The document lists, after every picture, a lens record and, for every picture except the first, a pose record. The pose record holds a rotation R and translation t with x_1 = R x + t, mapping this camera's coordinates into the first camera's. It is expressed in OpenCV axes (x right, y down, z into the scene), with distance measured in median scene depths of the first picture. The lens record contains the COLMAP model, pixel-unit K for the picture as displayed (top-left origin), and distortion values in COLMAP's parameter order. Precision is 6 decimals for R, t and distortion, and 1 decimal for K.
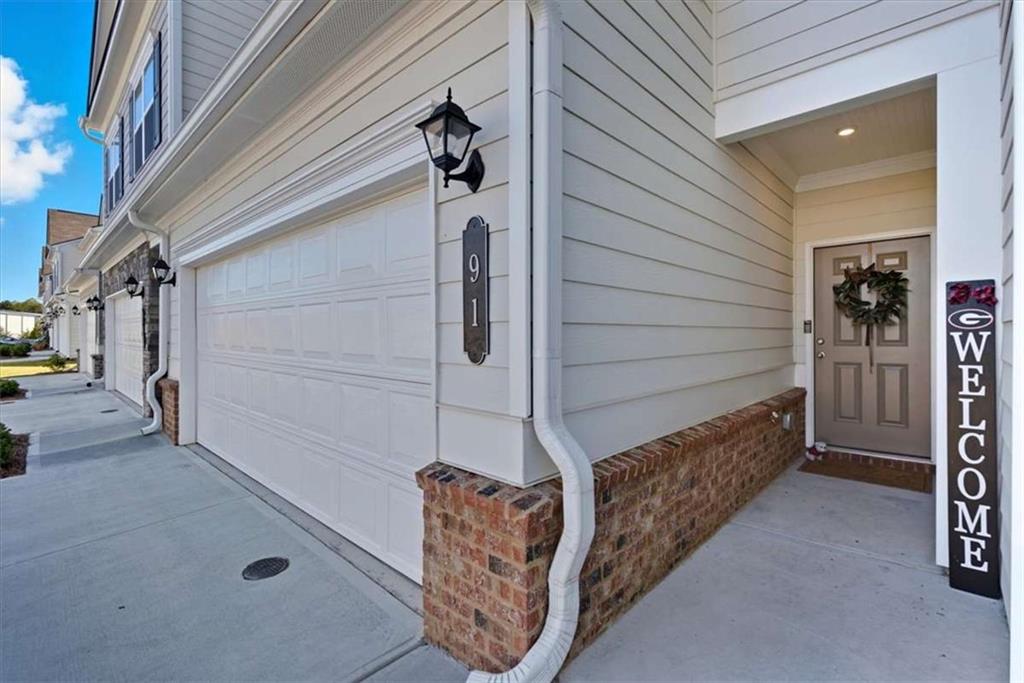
lens RADIAL K [[459.5, 0, 510.5], [0, 459.5, 337.8], [0, 0, 1]] dist [-0.000512, -0.000090]
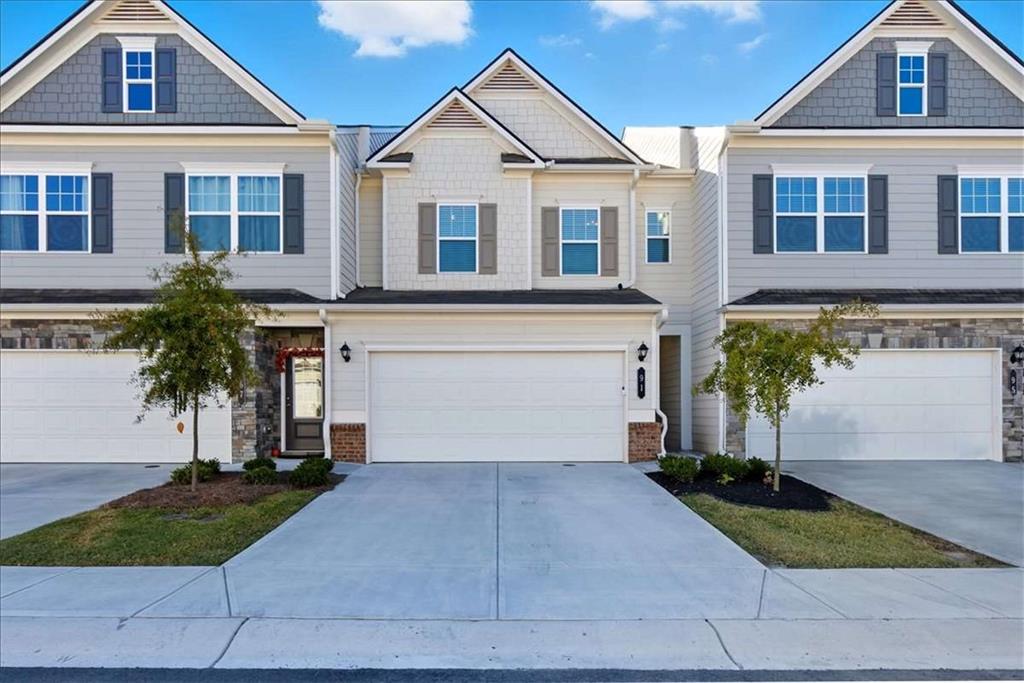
lens RADIAL K [[459.5, 0, 510.5], [0, 459.5, 337.8], [0, 0, 1]] dist [-0.000512, -0.000090]
pose [[0.721231, -0.001422, 0.692693, -4.311032], [0.003436, 0.999993, -0.001525, -0.564251], [-0.692686, 0.003480, 0.721231, -1.461504]]
